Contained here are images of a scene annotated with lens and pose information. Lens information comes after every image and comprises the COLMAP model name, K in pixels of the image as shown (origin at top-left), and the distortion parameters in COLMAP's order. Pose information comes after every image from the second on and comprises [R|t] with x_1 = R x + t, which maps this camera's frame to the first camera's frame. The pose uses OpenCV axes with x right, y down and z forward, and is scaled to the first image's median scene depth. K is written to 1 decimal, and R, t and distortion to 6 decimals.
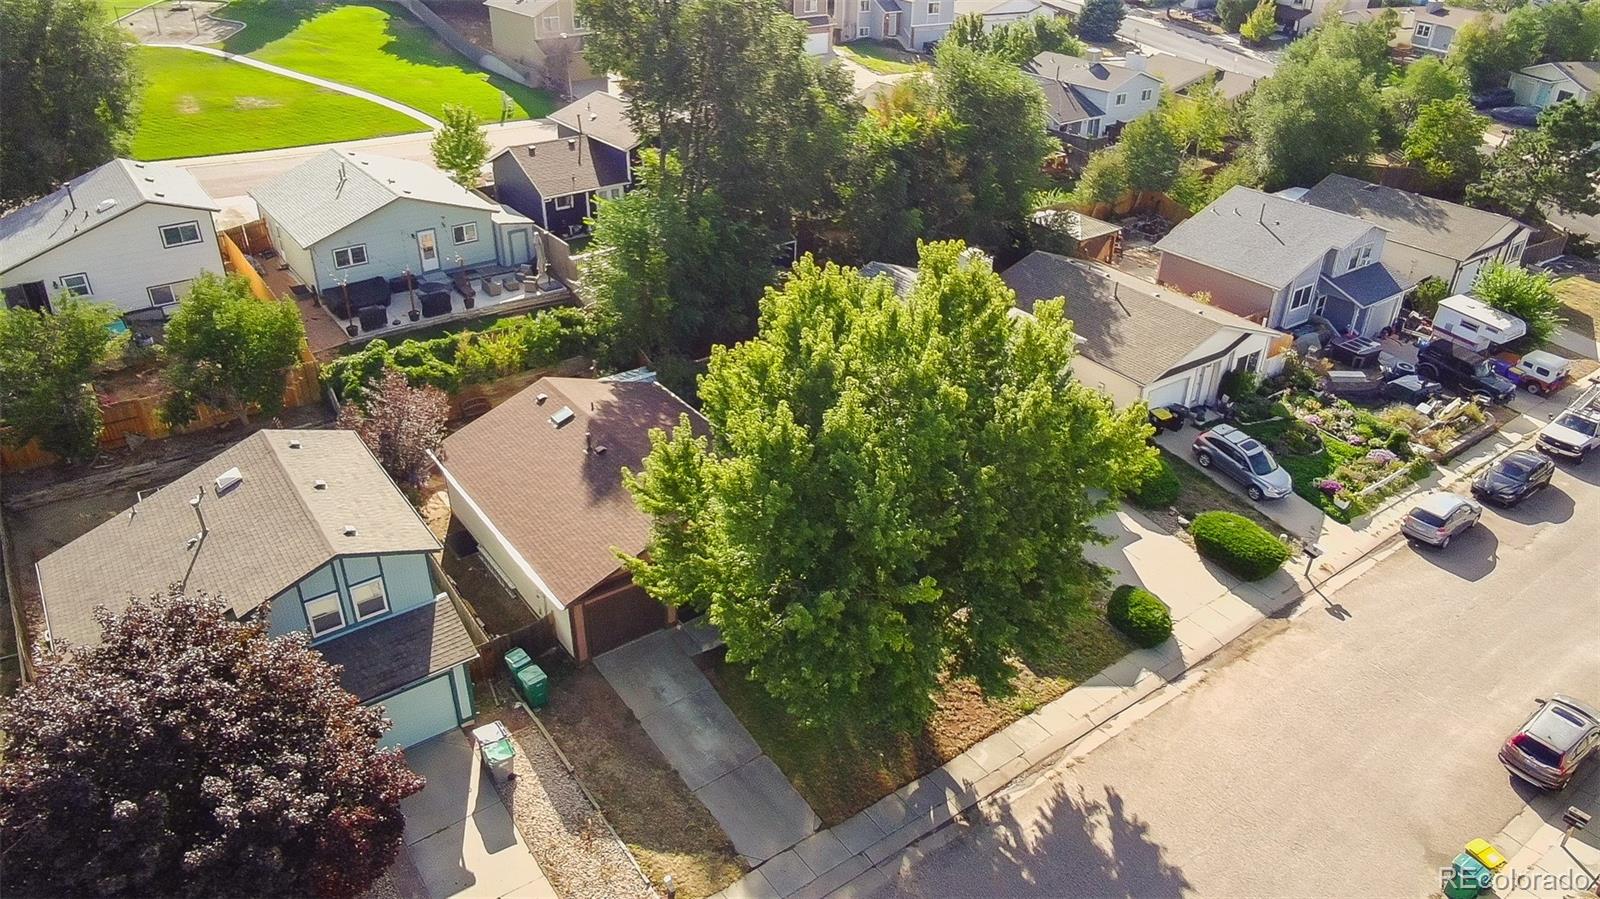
lens RADIAL K [[999.7, 0, 789.7], [0, 999.7, 446.2], [0, 0, 1]] dist [-0.001699, 0.000042]
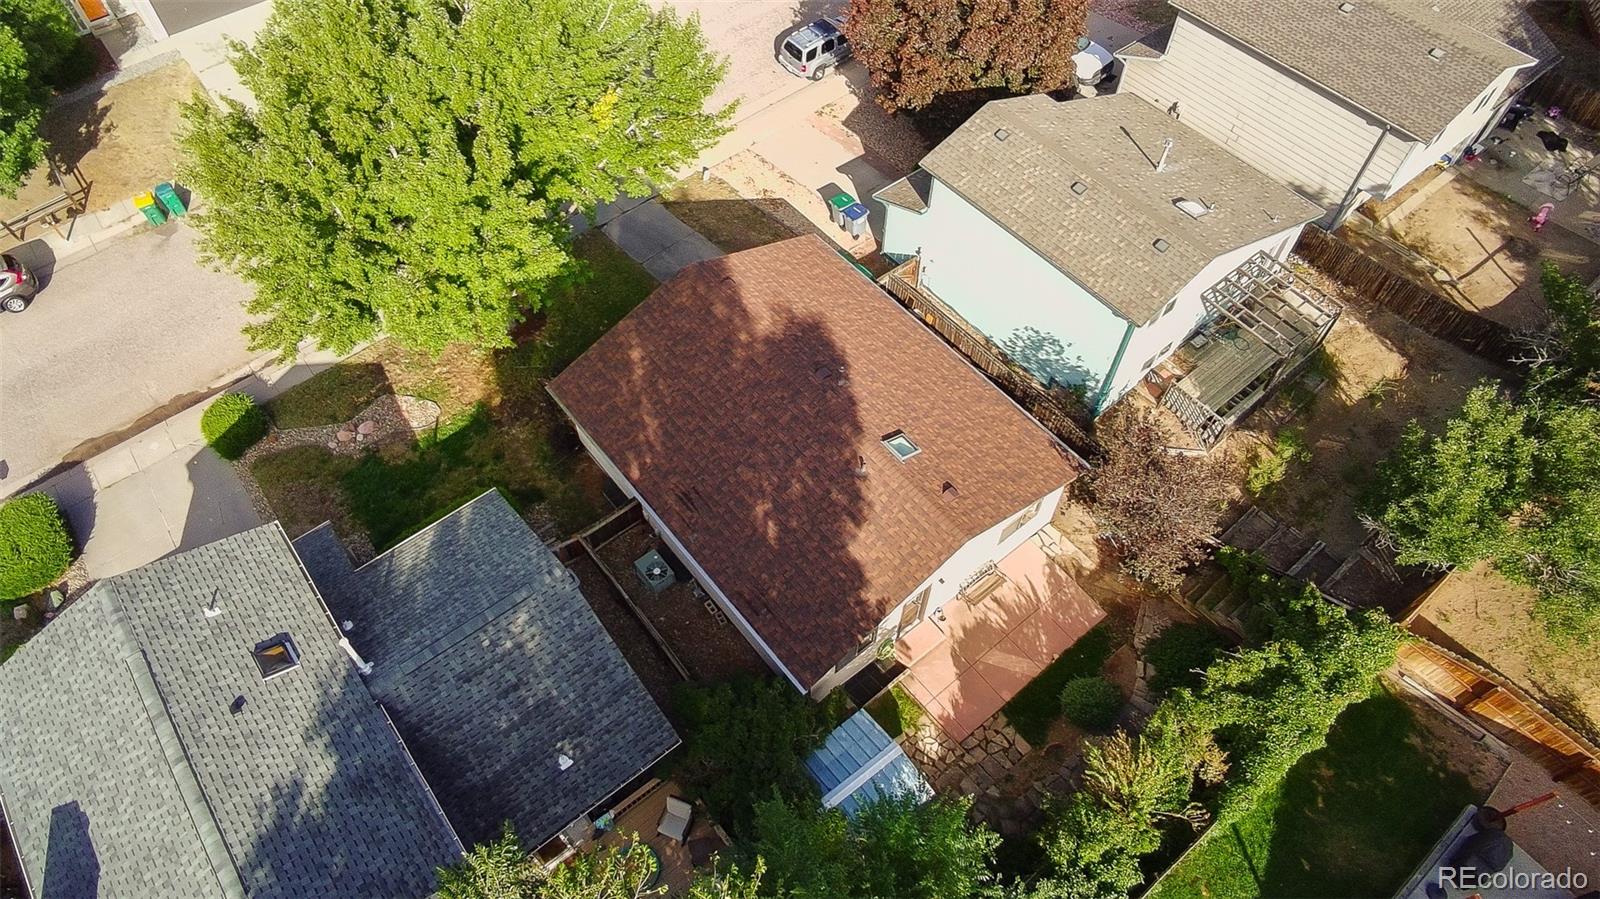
lens RADIAL K [[999.7, 0, 789.7], [0, 999.7, 446.2], [0, 0, 1]] dist [-0.001699, 0.000042]
pose [[-0.998344, 0.050142, -0.028189, -0.149791], [-0.022802, 0.104939, 0.994217, -0.861301], [0.052810, 0.993214, -0.103622, 1.317786]]
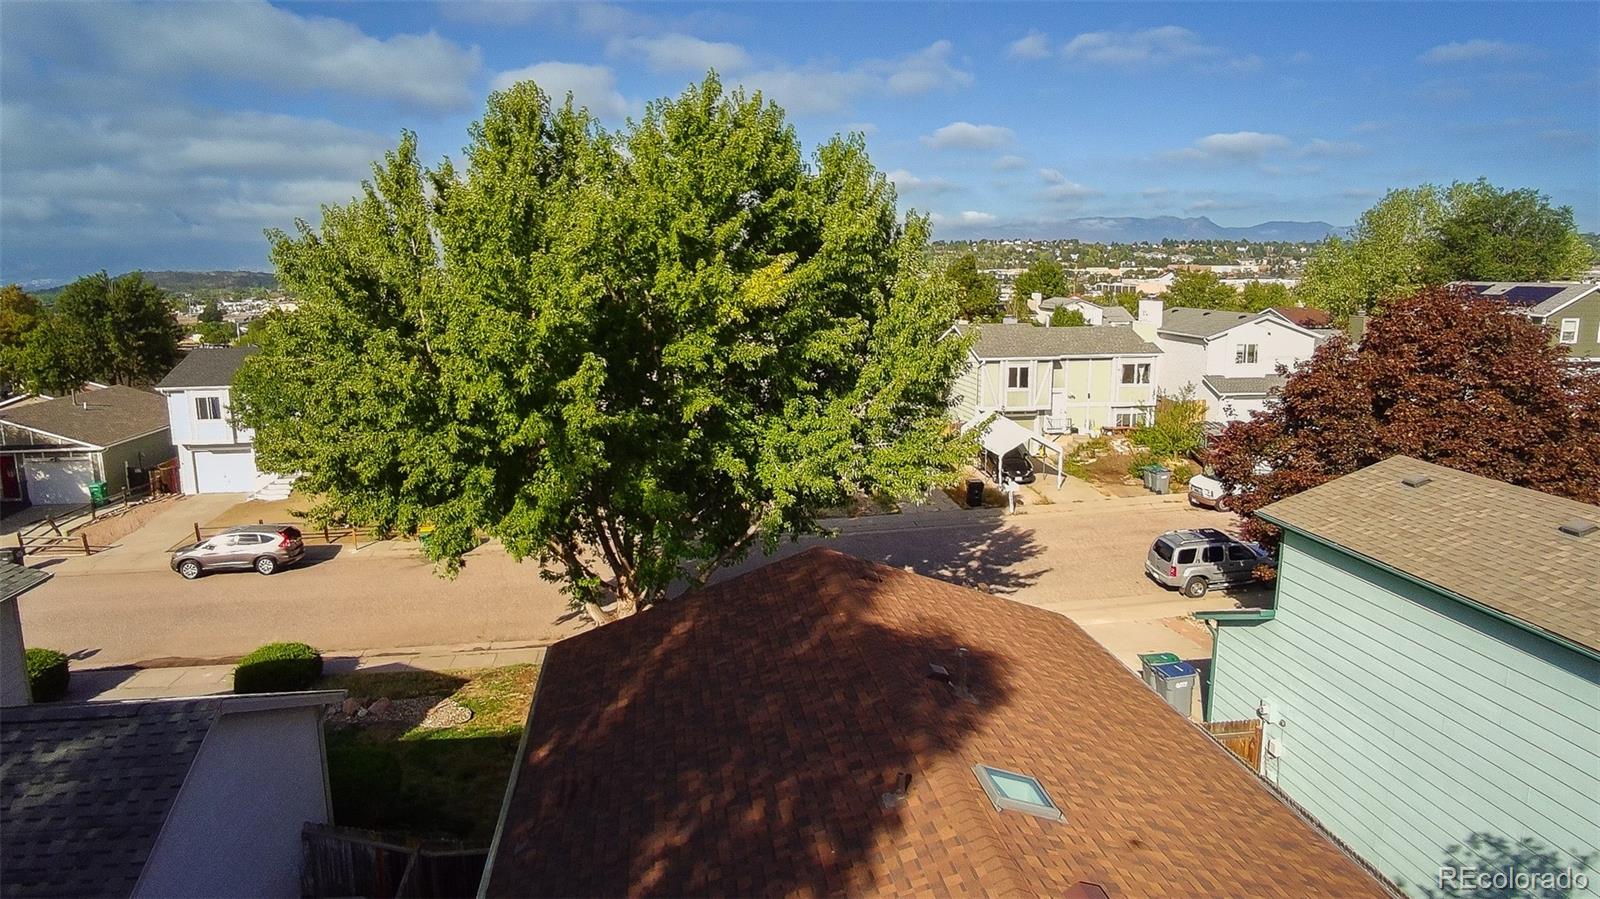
lens RADIAL K [[999.7, 0, 789.7], [0, 999.7, 446.2], [0, 0, 1]] dist [-0.001699, 0.000042]
pose [[-0.881751, -0.081456, 0.464630, -0.348783], [0.232159, 0.782492, 0.577762, -0.340770], [-0.410631, 0.617310, -0.671052, 1.425723]]
